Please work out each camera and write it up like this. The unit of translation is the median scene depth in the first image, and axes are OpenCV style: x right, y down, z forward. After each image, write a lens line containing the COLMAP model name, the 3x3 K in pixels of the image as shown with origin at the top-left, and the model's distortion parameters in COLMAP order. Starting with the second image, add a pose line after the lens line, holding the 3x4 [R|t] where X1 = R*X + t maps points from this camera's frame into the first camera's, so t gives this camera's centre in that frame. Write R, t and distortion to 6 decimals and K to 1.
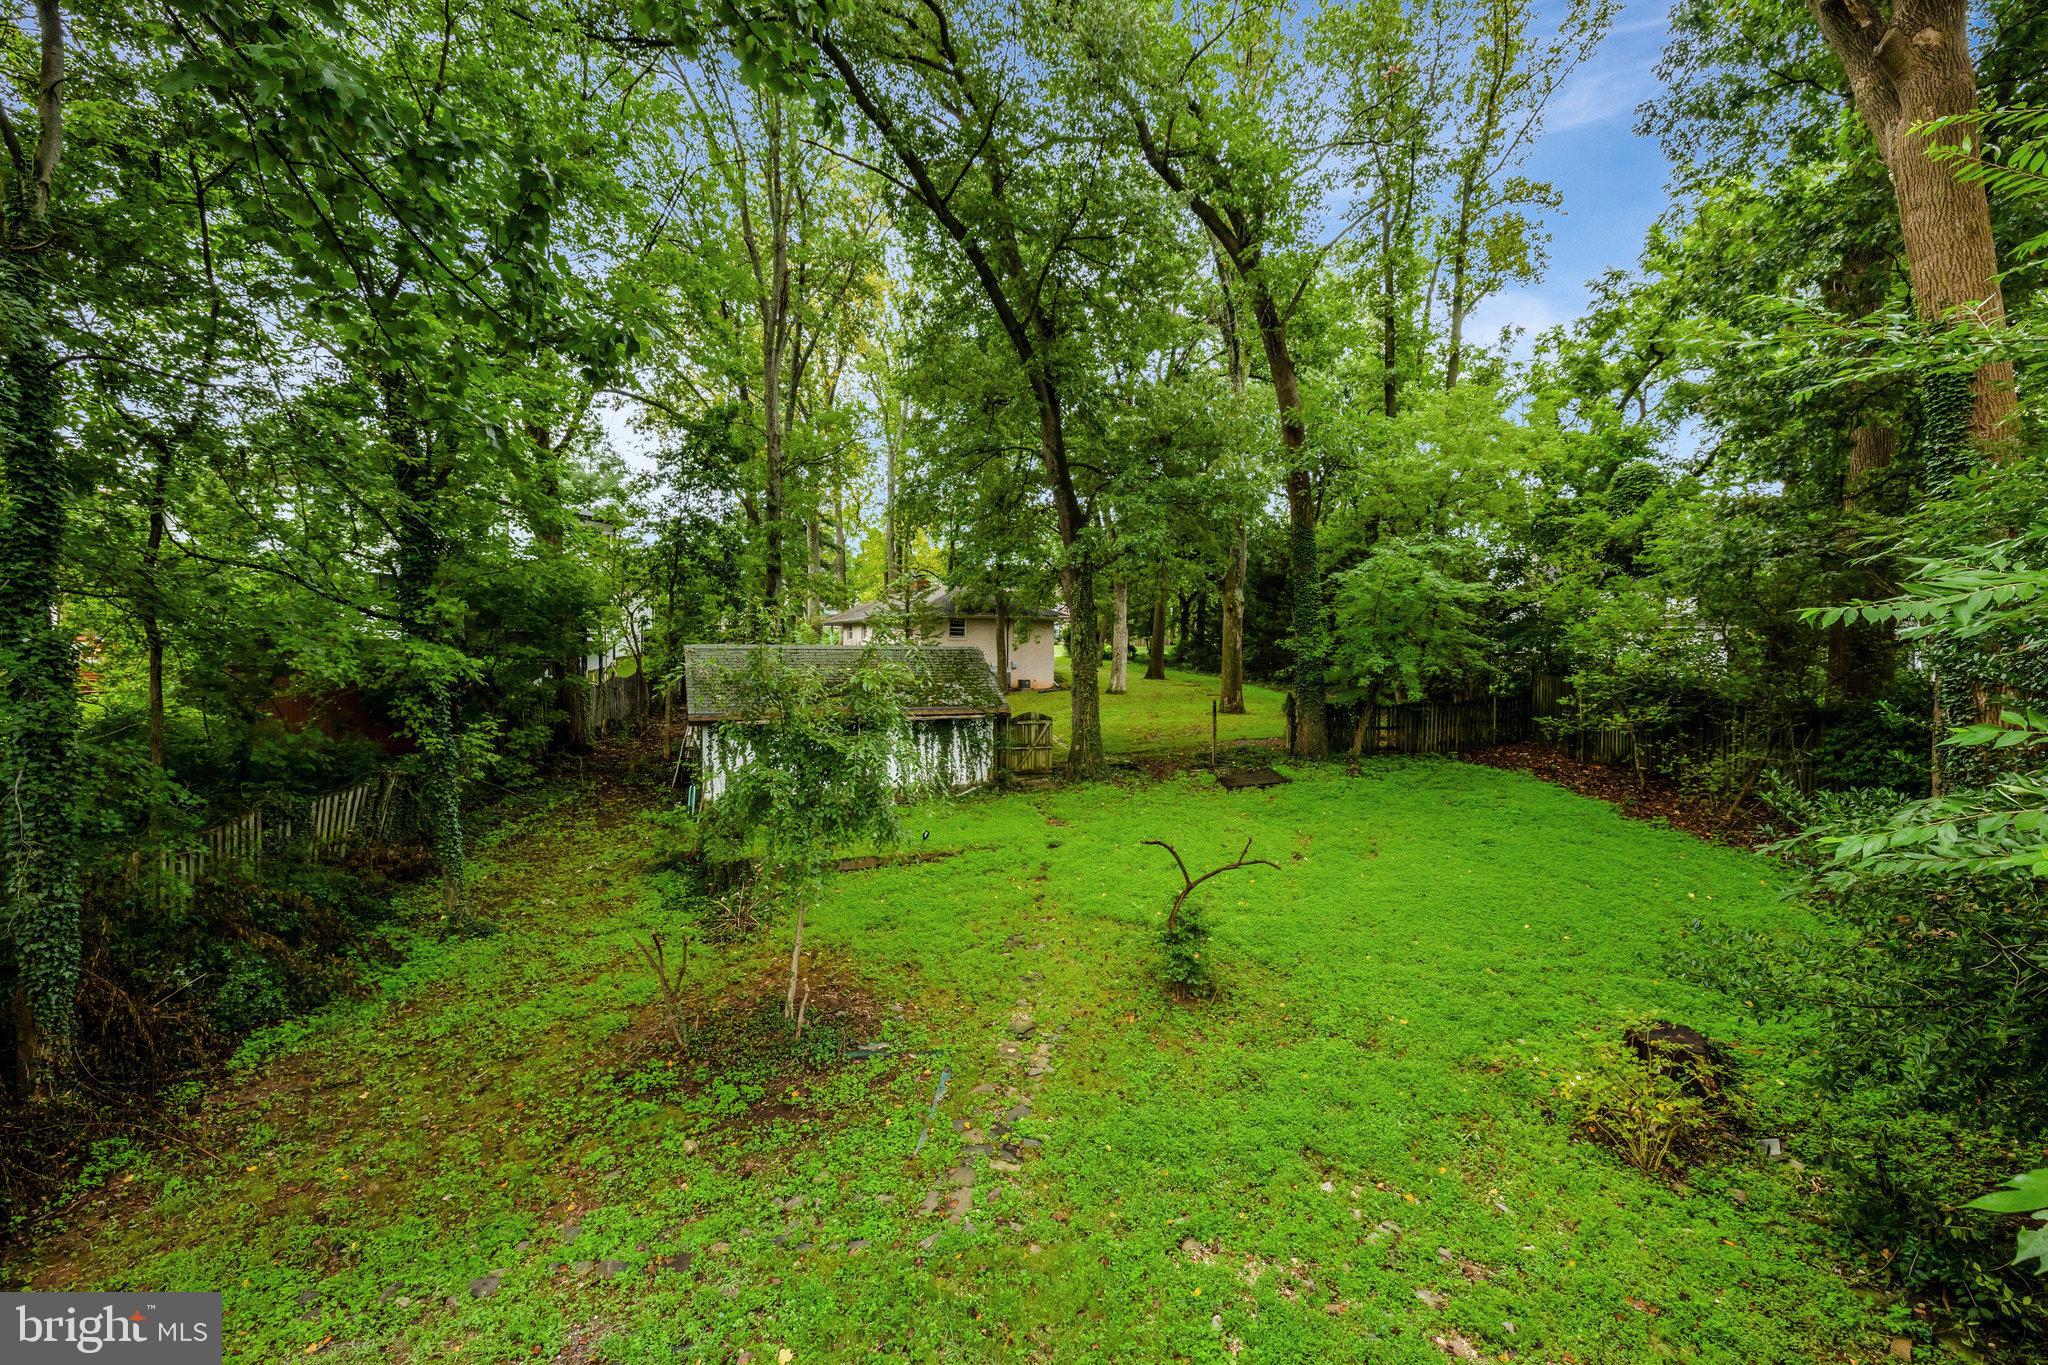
lens RADIAL K [[863.3, 0, 1020.3], [0, 863.3, 669.2], [0, 0, 1]] dist [-0.005074, -0.001287]
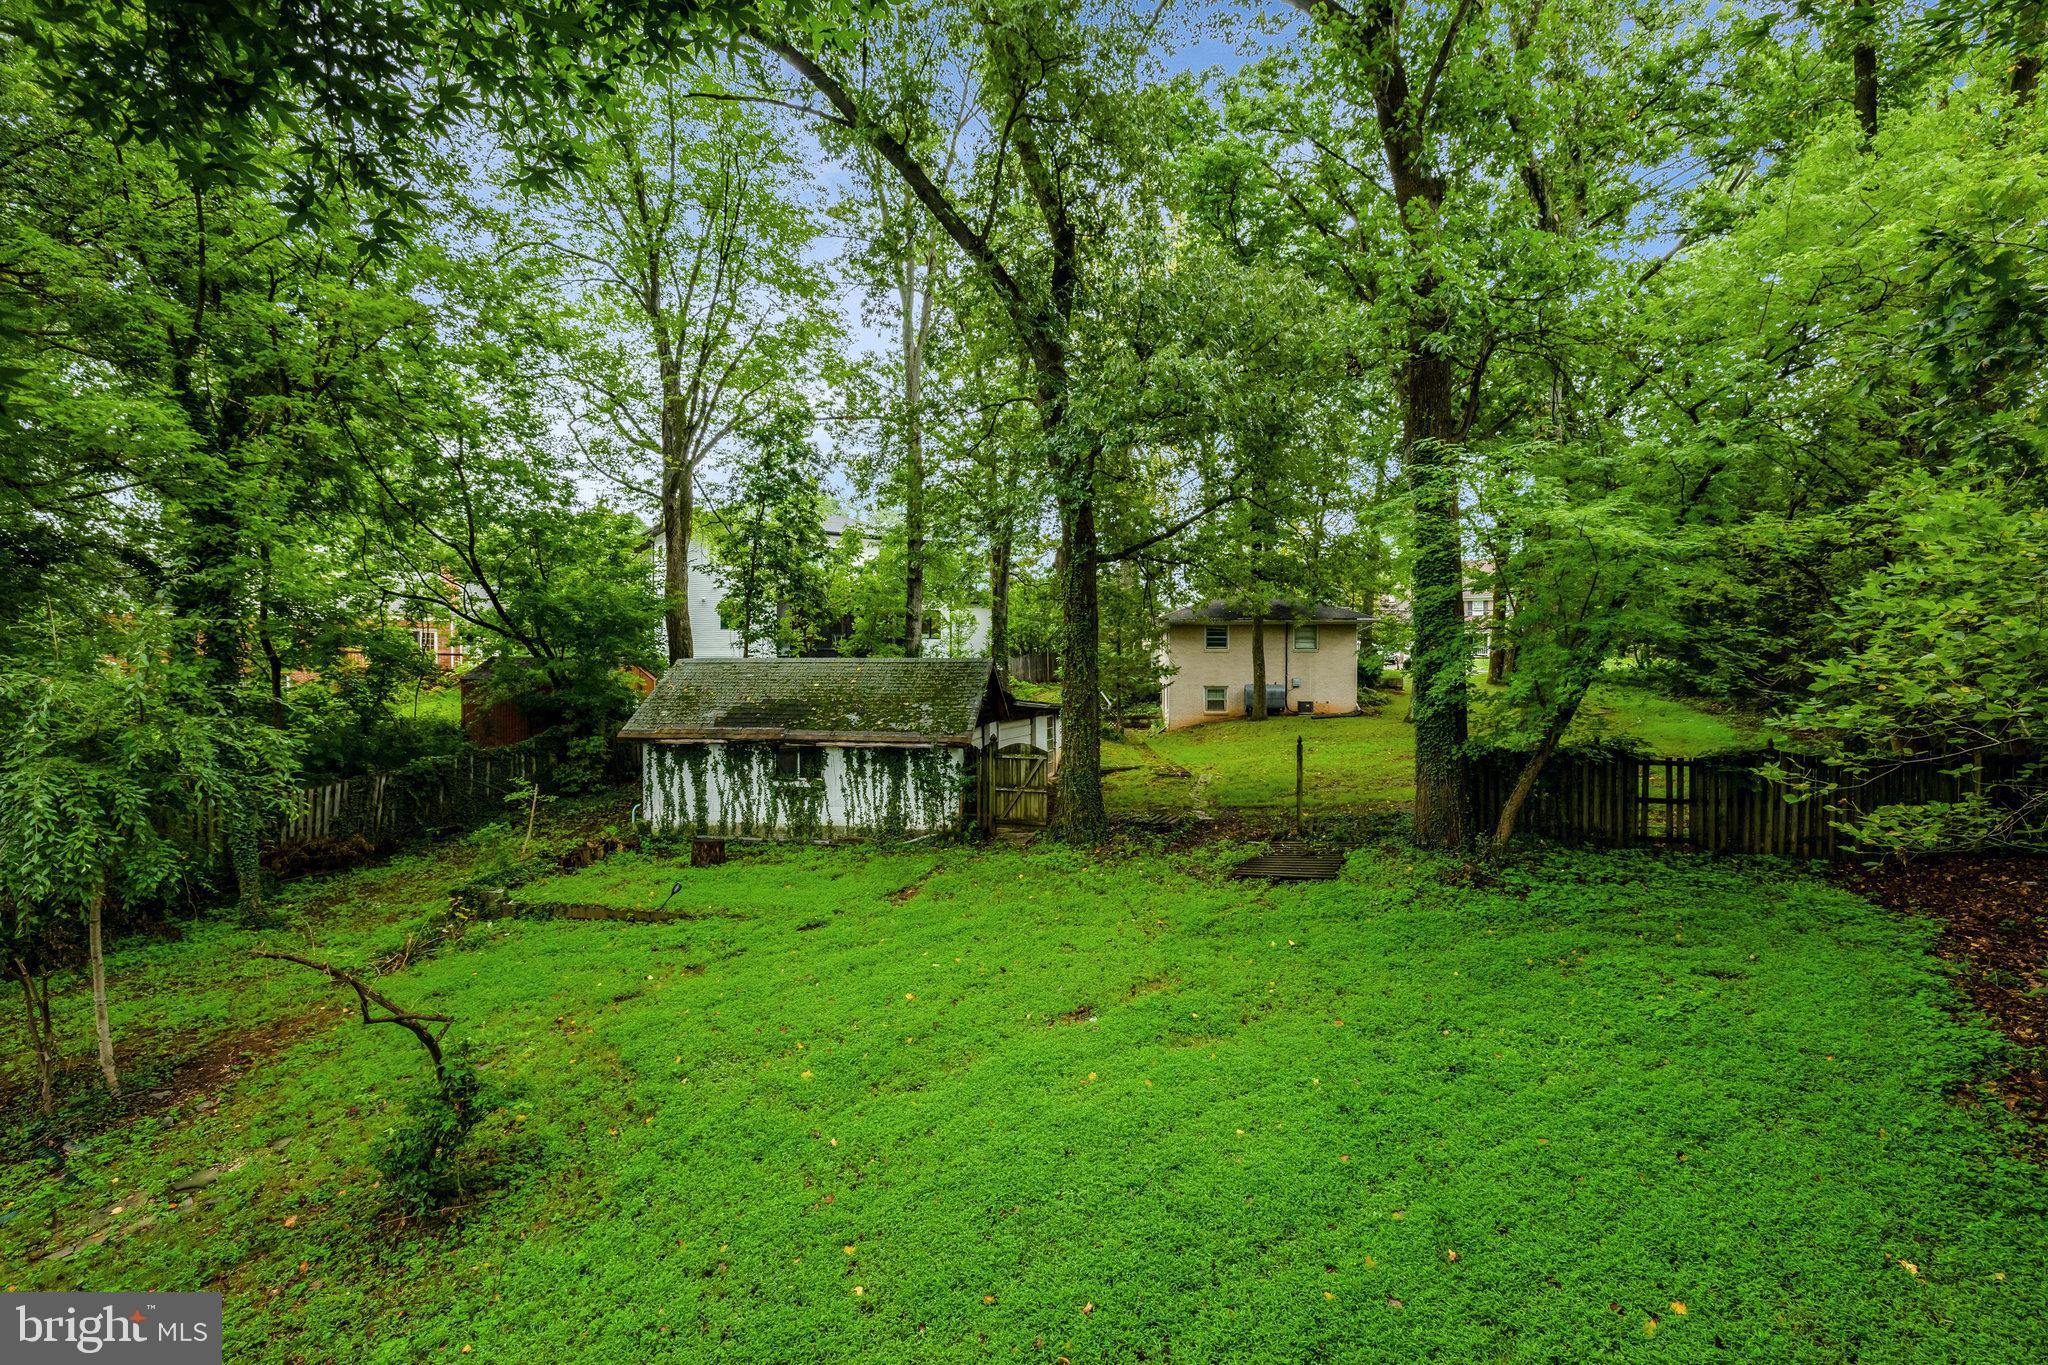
lens RADIAL K [[863.3, 0, 1025.2], [0, 863.3, 677.9], [0, 0, 1]] dist [-0.005074, -0.001287]
pose [[0.834632, 0.004751, -0.550788, 0.459033], [-0.009618, 0.999936, -0.005951, -0.004548], [0.550724, 0.010265, 0.834624, 0.377557]]
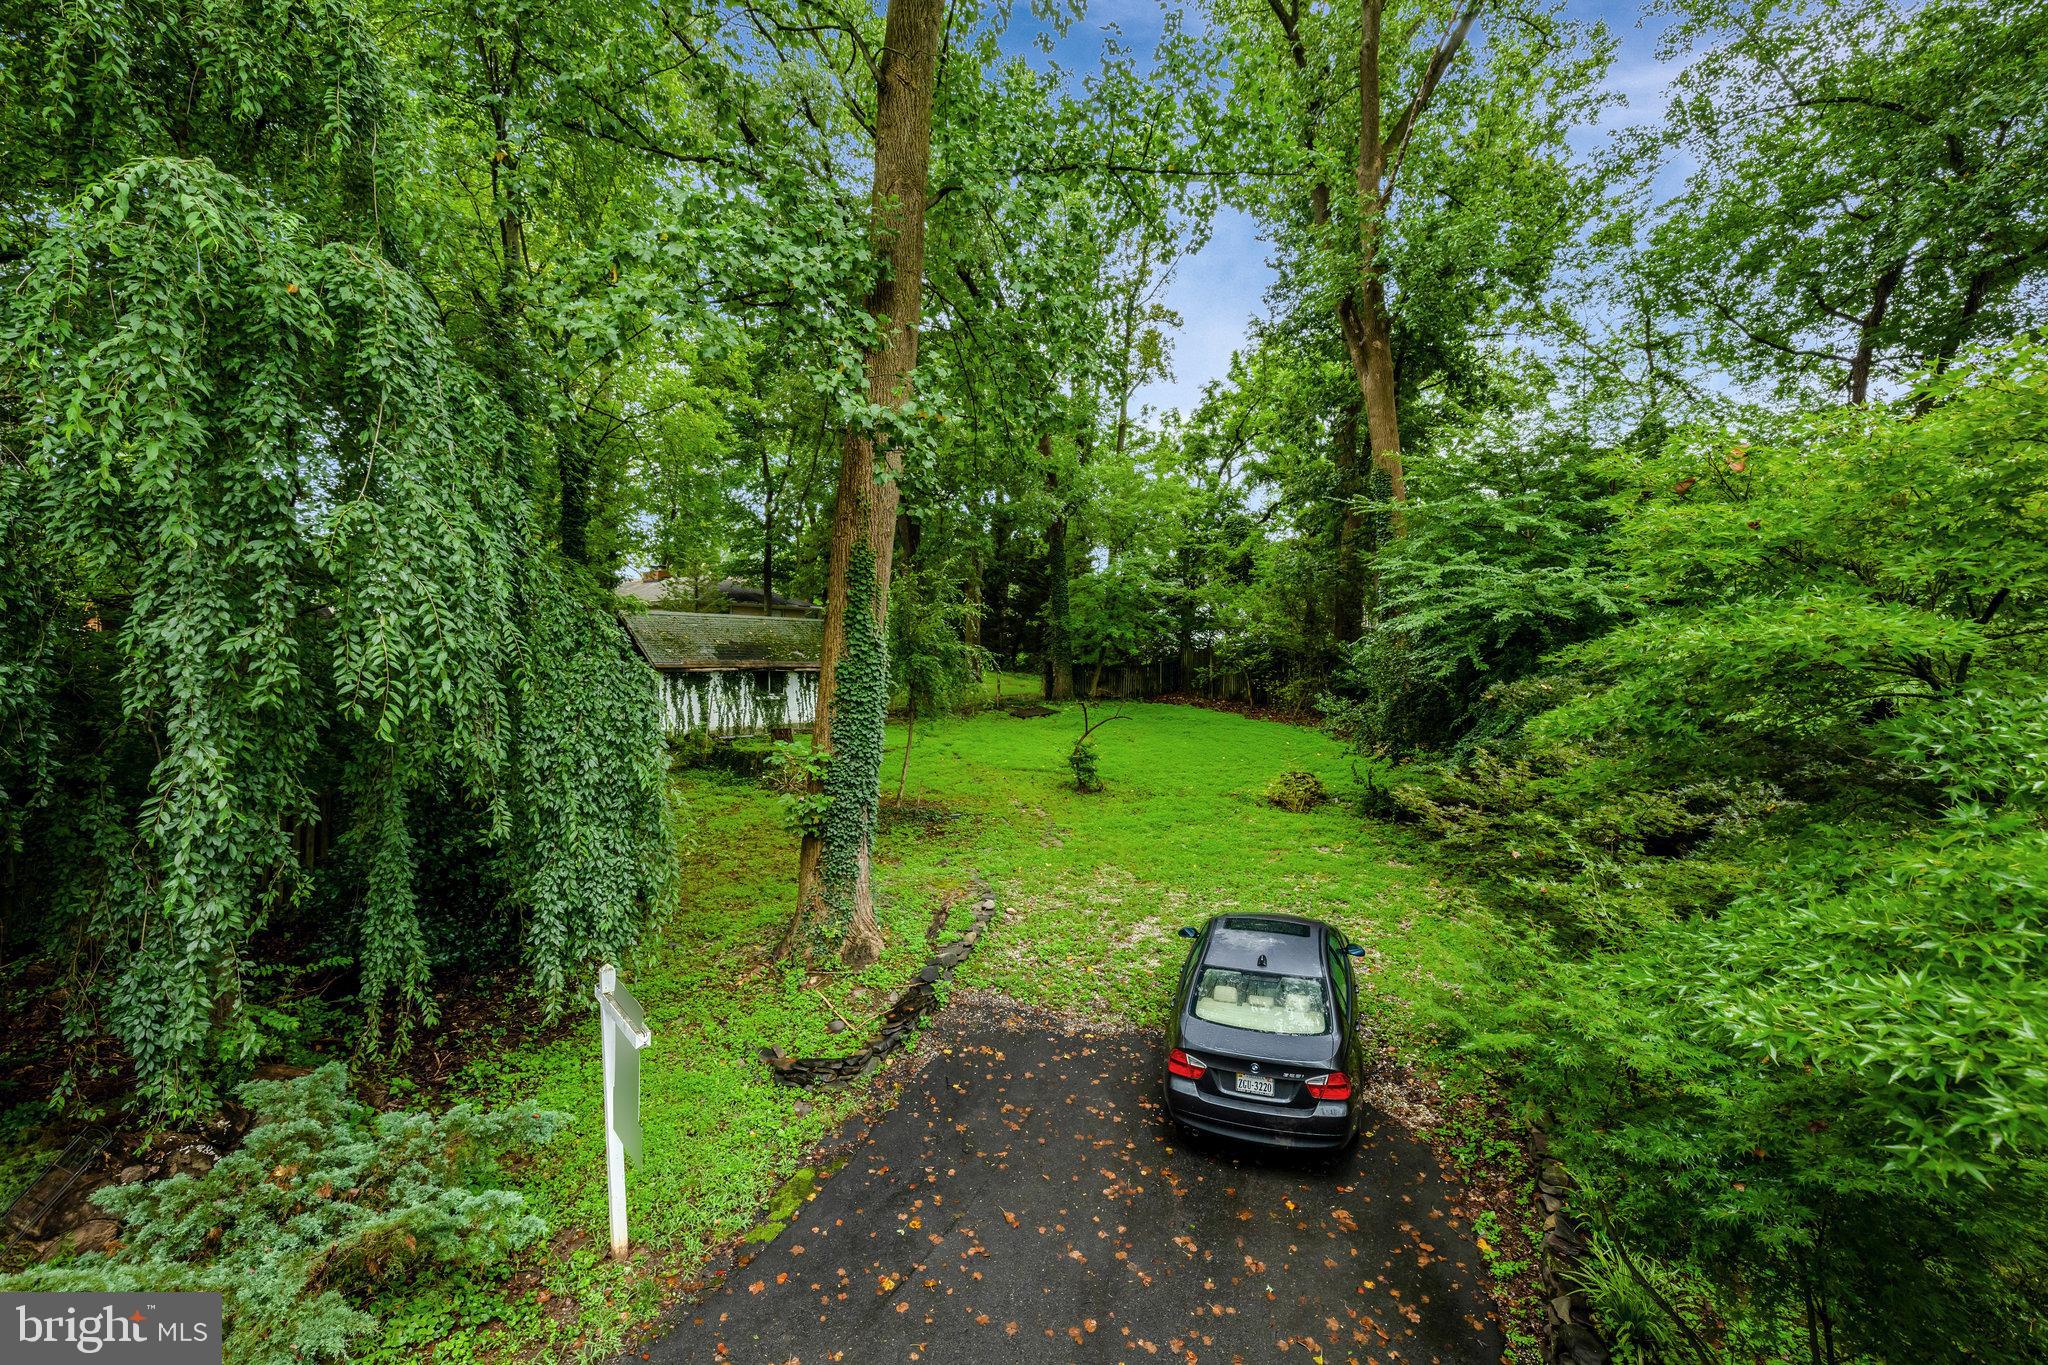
lens RADIAL K [[863.3, 0, 1025.8], [0, 863.3, 682.0], [0, 0, 1]] dist [-0.005074, -0.001287]
pose [[0.907334, -0.010393, 0.420281, -0.363185], [0.007524, 0.999936, 0.008482, 0.064201], [-0.420342, -0.004534, 0.907354, -0.330652]]
